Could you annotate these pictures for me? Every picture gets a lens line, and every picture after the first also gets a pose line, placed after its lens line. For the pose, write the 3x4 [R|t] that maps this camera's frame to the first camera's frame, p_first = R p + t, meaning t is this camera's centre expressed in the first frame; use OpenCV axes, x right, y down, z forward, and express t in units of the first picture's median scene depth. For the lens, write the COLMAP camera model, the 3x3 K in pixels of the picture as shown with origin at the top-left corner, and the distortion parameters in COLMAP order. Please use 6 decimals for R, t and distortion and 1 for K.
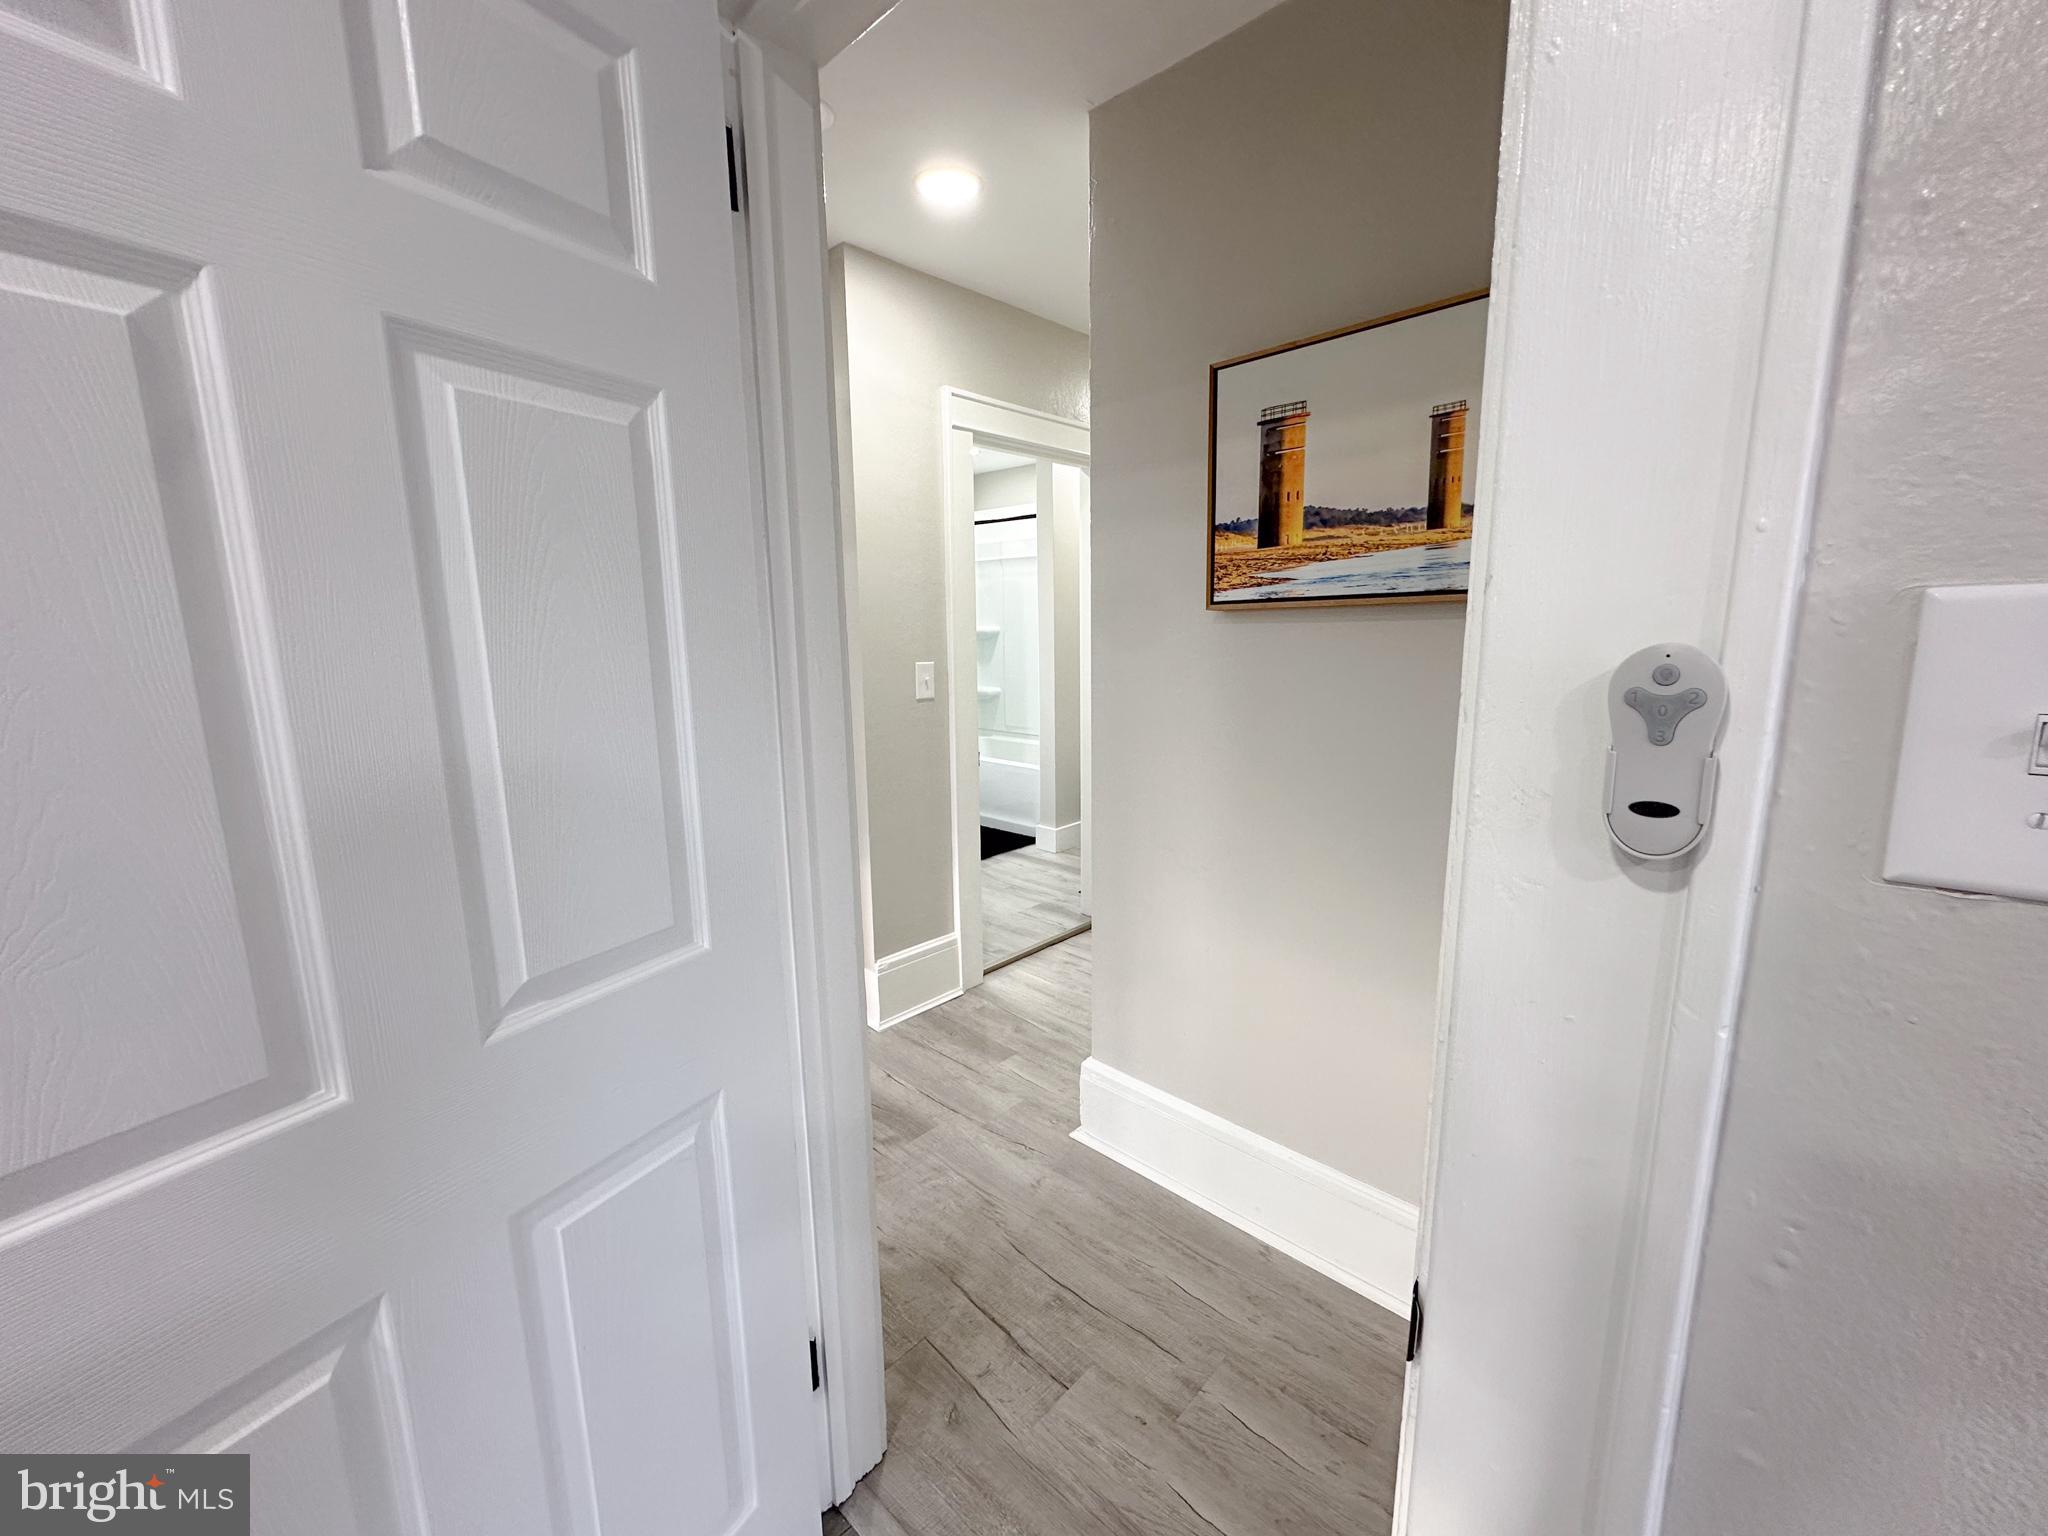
lens RADIAL K [[813.5, 0, 1020.9], [0, 813.5, 770.0], [0, 0, 1]] dist [-0.005954, 0.000404]
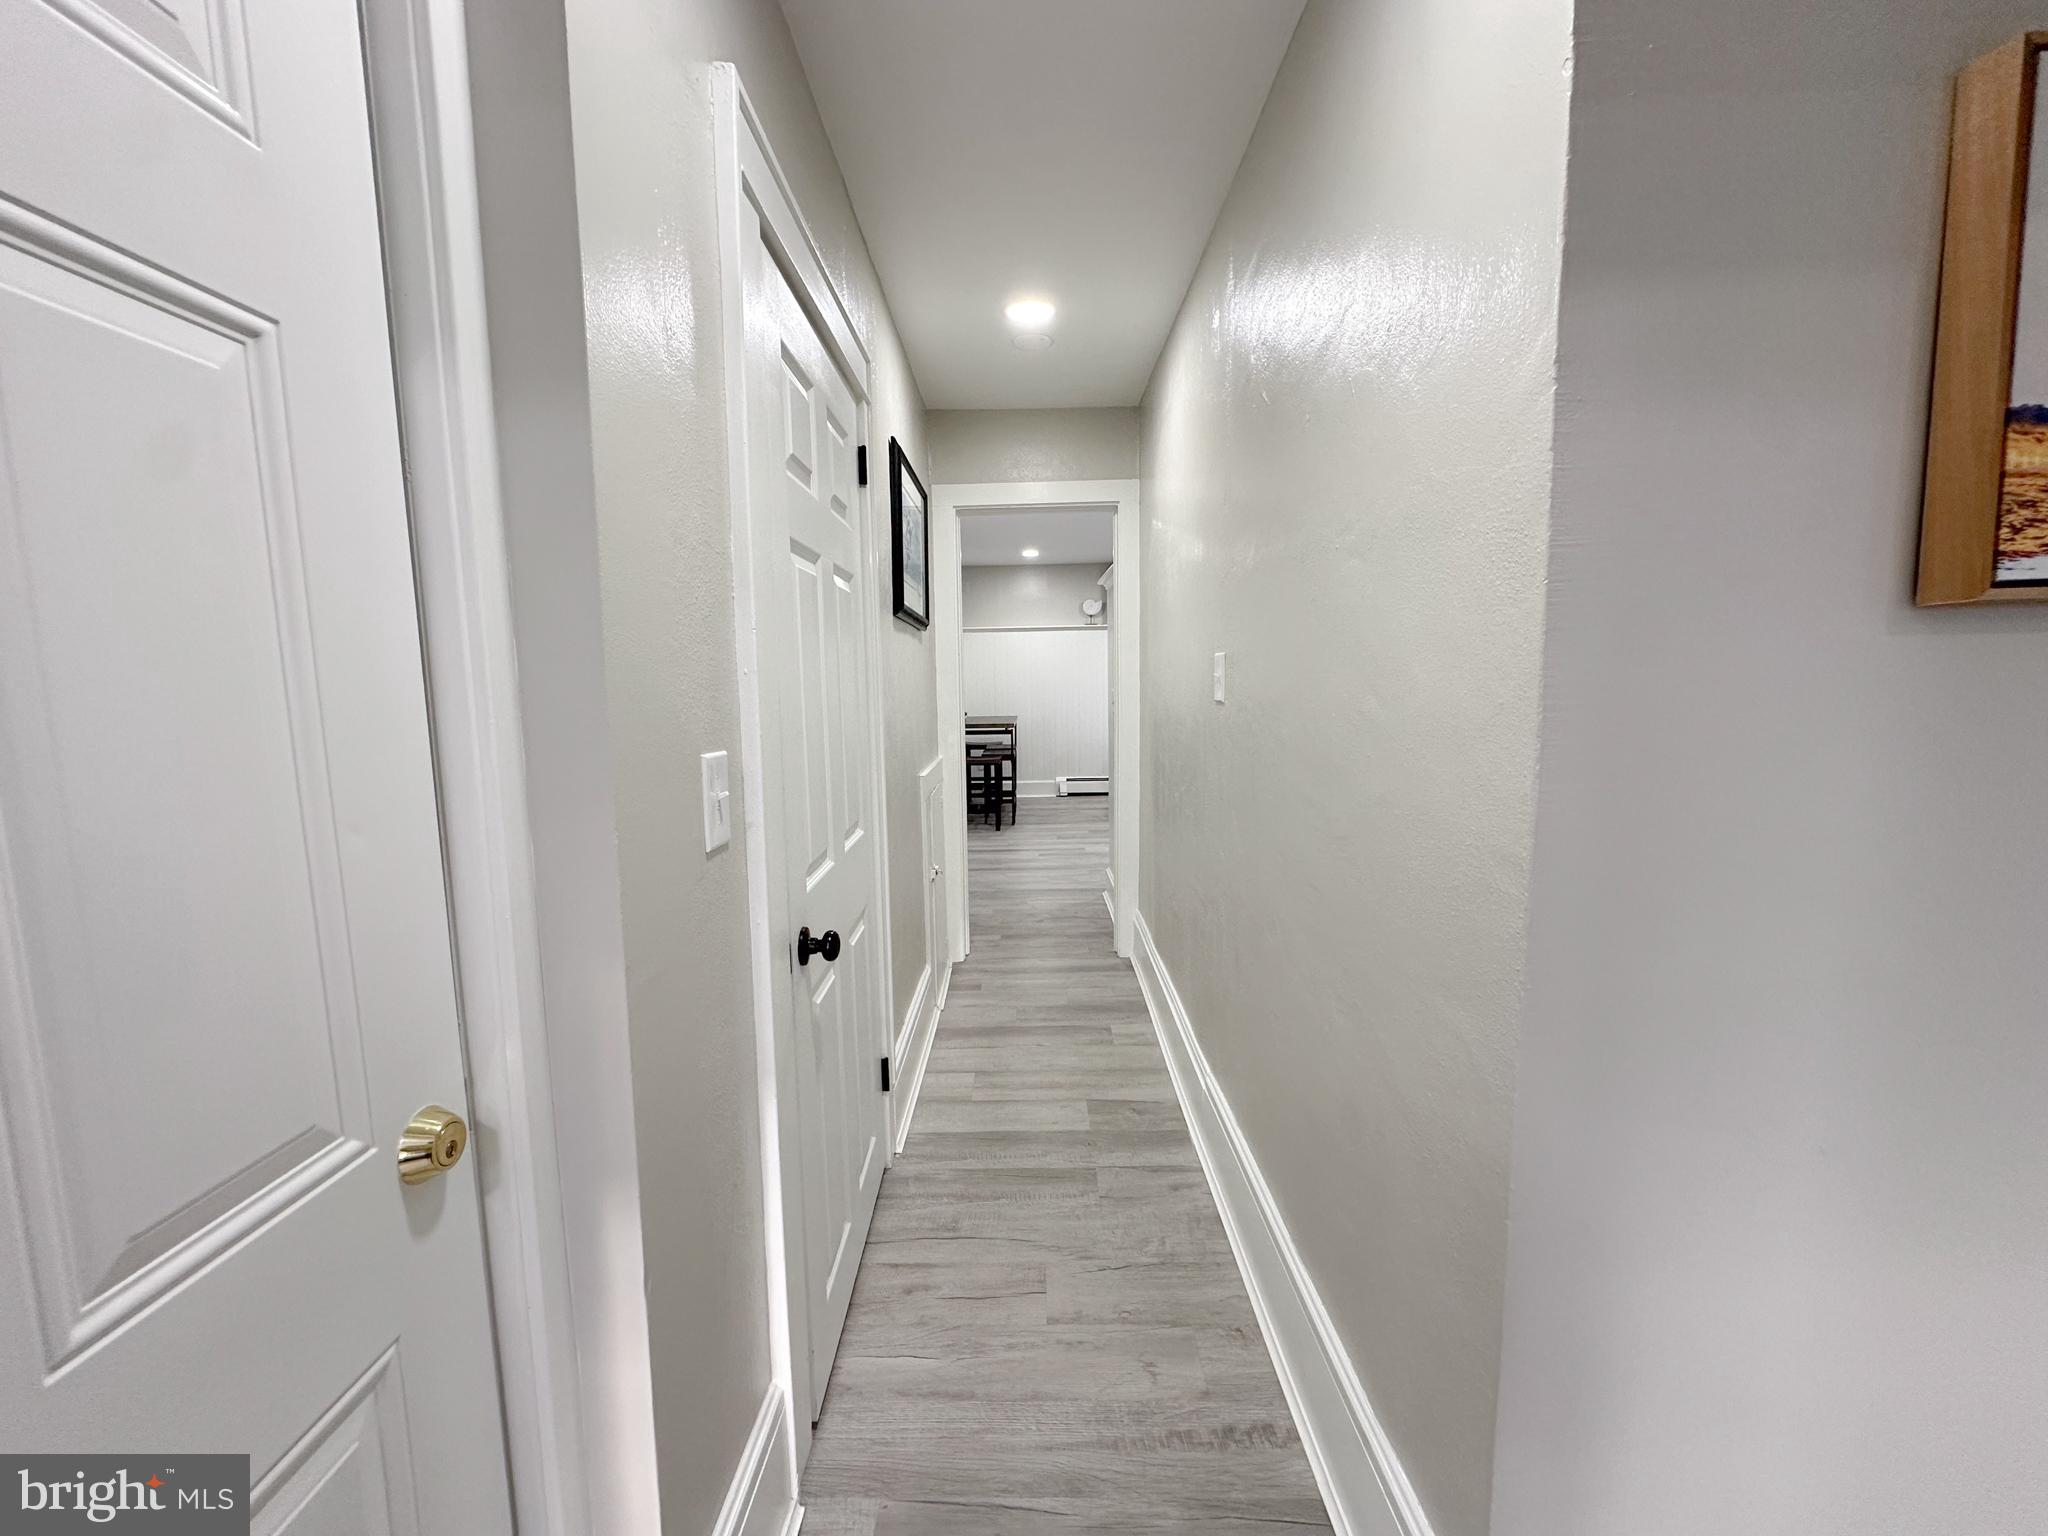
lens RADIAL K [[813.5, 0, 1020.9], [0, 813.5, 770.0], [0, 0, 1]] dist [-0.005954, 0.000404]
pose [[0.728108, -0.077409, 0.681077, -0.463470], [0.128650, 0.991379, -0.024856, -0.164533], [-0.673281, 0.105718, 0.731790, 1.060570]]
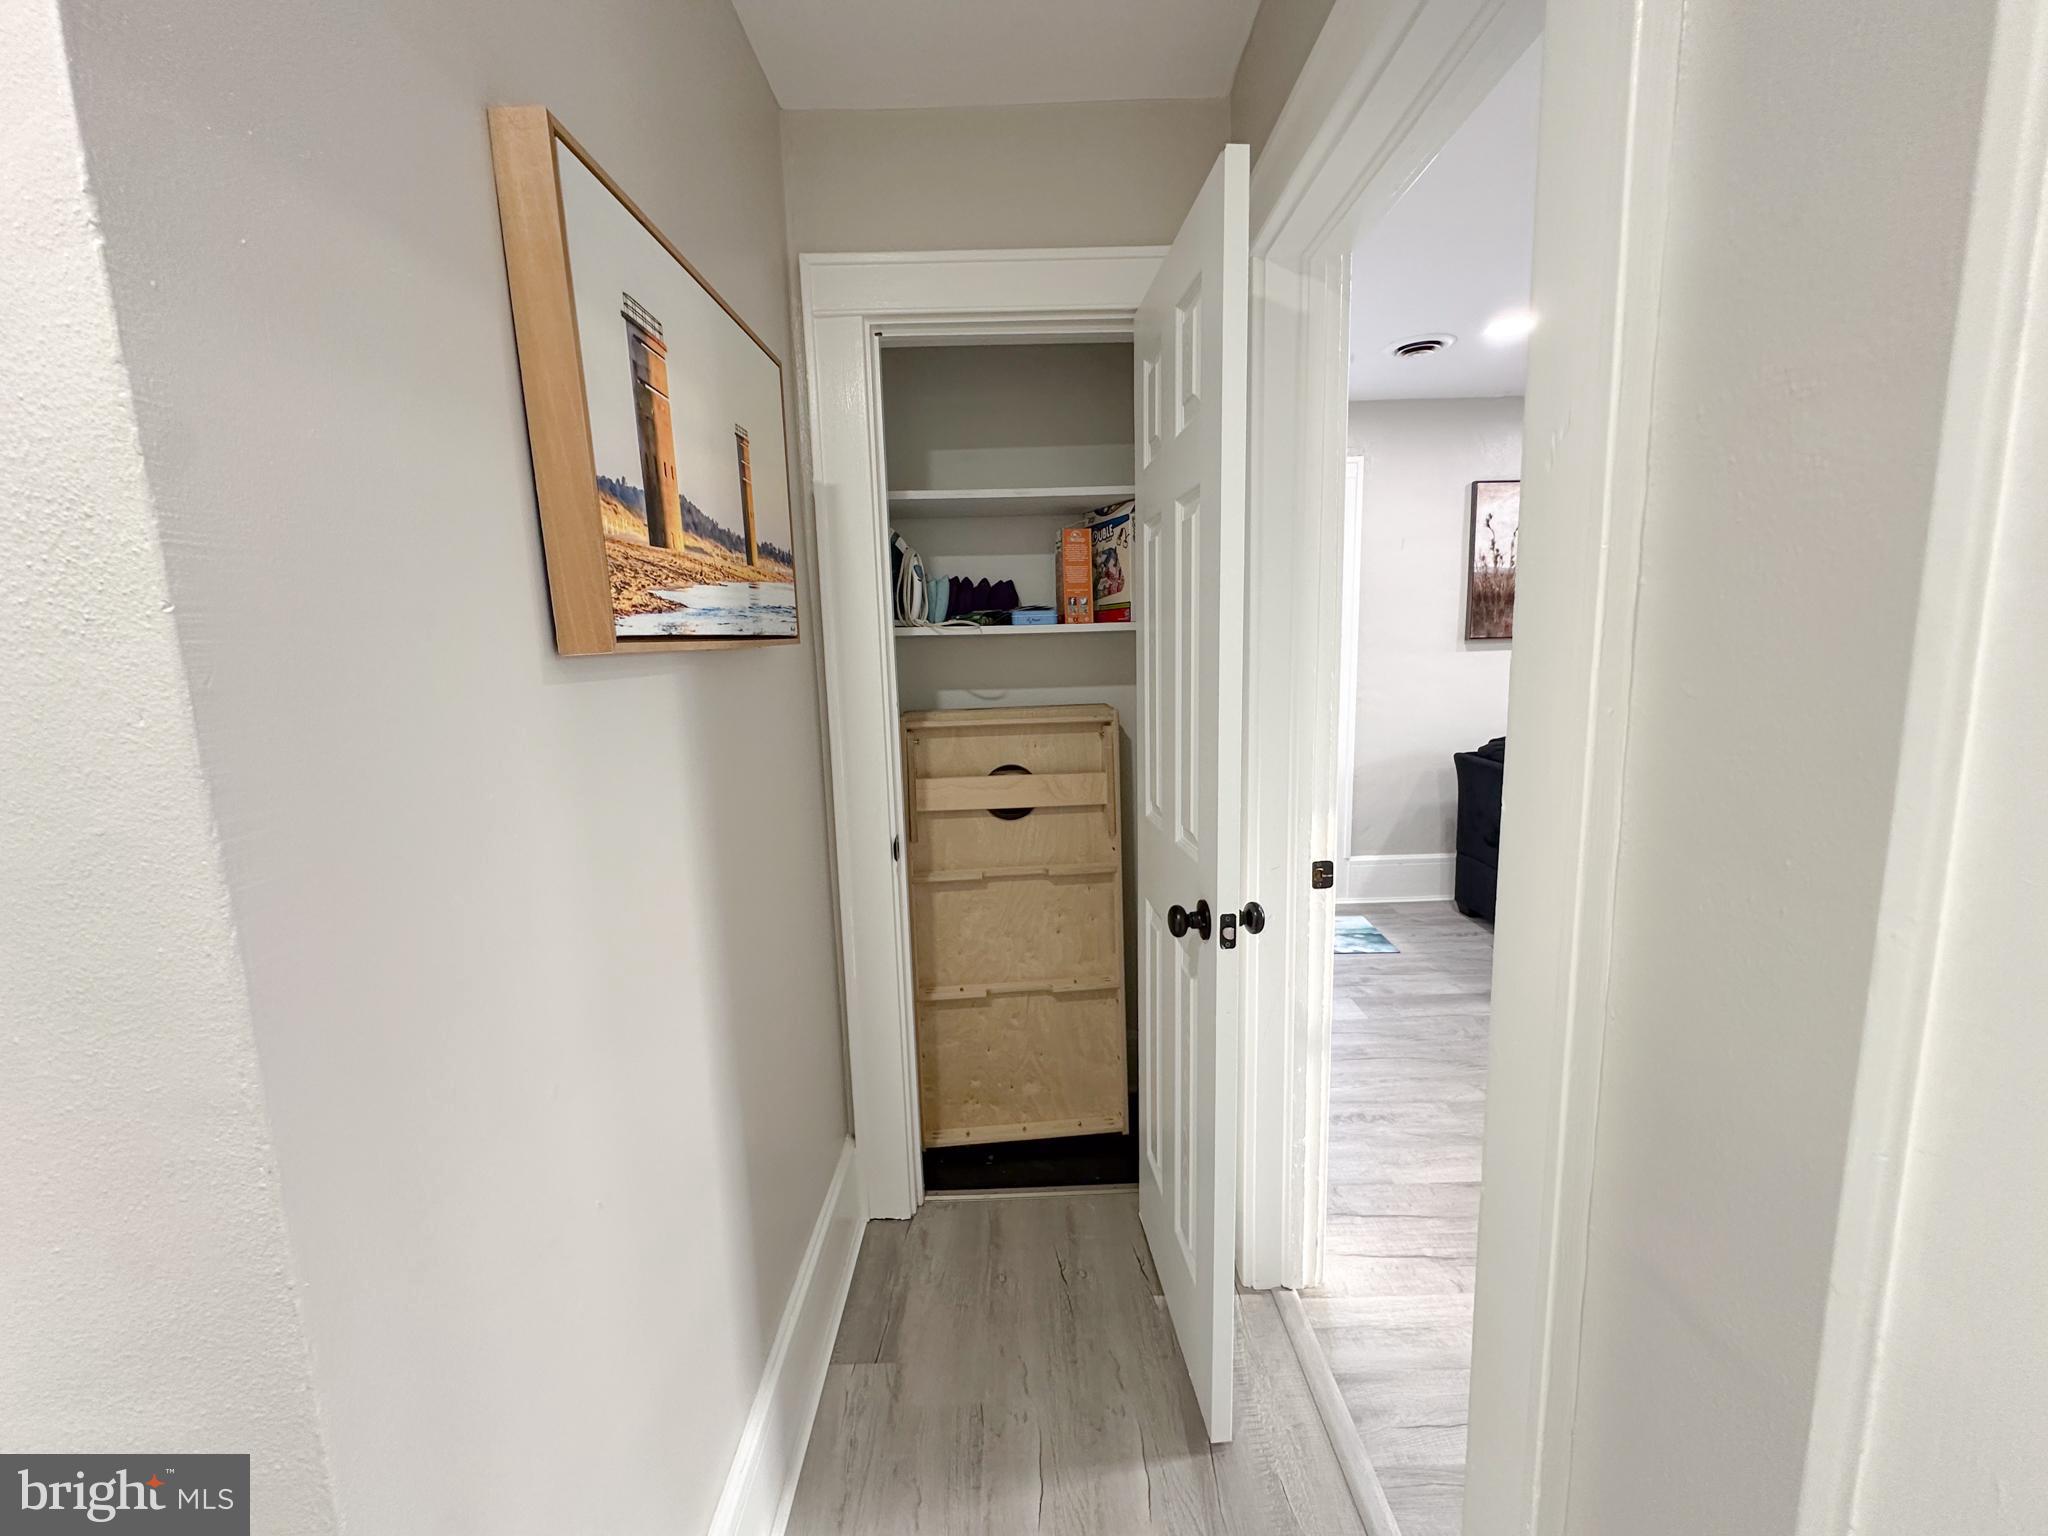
lens RADIAL K [[813.5, 0, 1020.9], [0, 813.5, 770.0], [0, 0, 1]] dist [-0.005954, 0.000404]
pose [[-0.690113, -0.071296, 0.720182, -0.285492], [0.171599, 0.950636, 0.258545, -0.217675], [-0.703063, 0.302008, -0.643811, 1.181216]]
